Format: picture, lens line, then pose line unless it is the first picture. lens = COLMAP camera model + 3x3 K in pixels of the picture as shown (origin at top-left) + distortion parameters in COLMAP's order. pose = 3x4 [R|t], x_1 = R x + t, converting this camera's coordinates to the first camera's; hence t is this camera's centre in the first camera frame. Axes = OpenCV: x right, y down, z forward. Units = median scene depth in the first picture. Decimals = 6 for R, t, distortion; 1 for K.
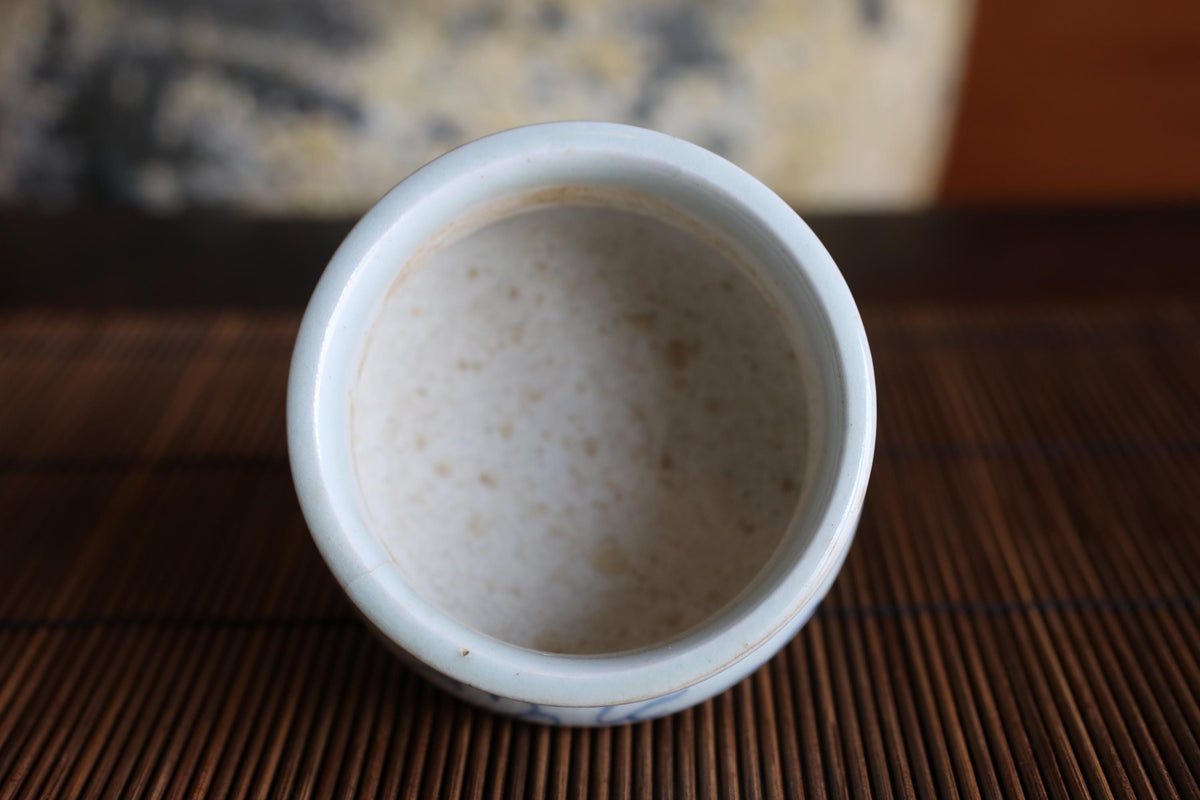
lens RADIAL K [[2312.9, 0, 600.0], [0, 2312.9, 400.0], [0, 0, 1]] dist [-0.095596, 1.574303]
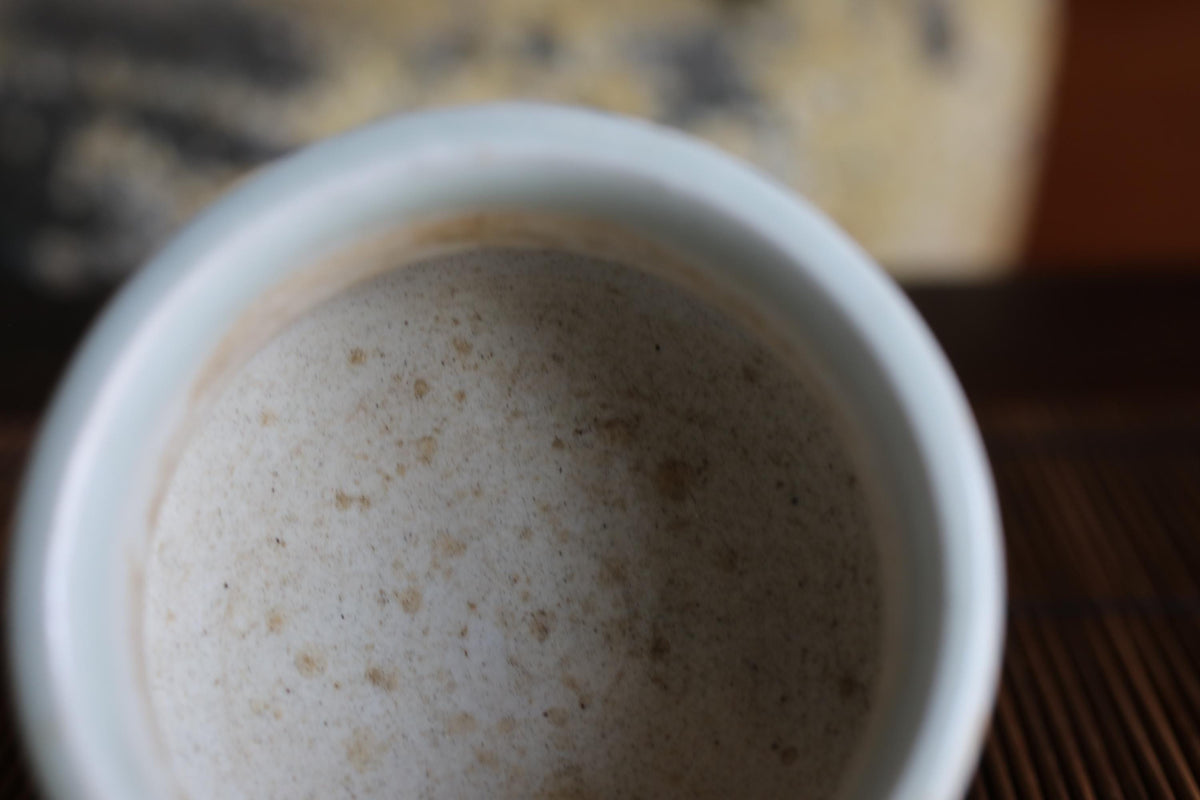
lens RADIAL K [[2163.7, 0, 587.2], [0, 2163.7, 401.4], [0, 0, 1]] dist [0.000560, 0.874925]
pose [[0.999372, -0.009376, -0.034168, 0.030197], [0.007970, 0.999125, -0.041058, -0.016976], [0.034523, 0.040760, 0.998572, 0.396136]]
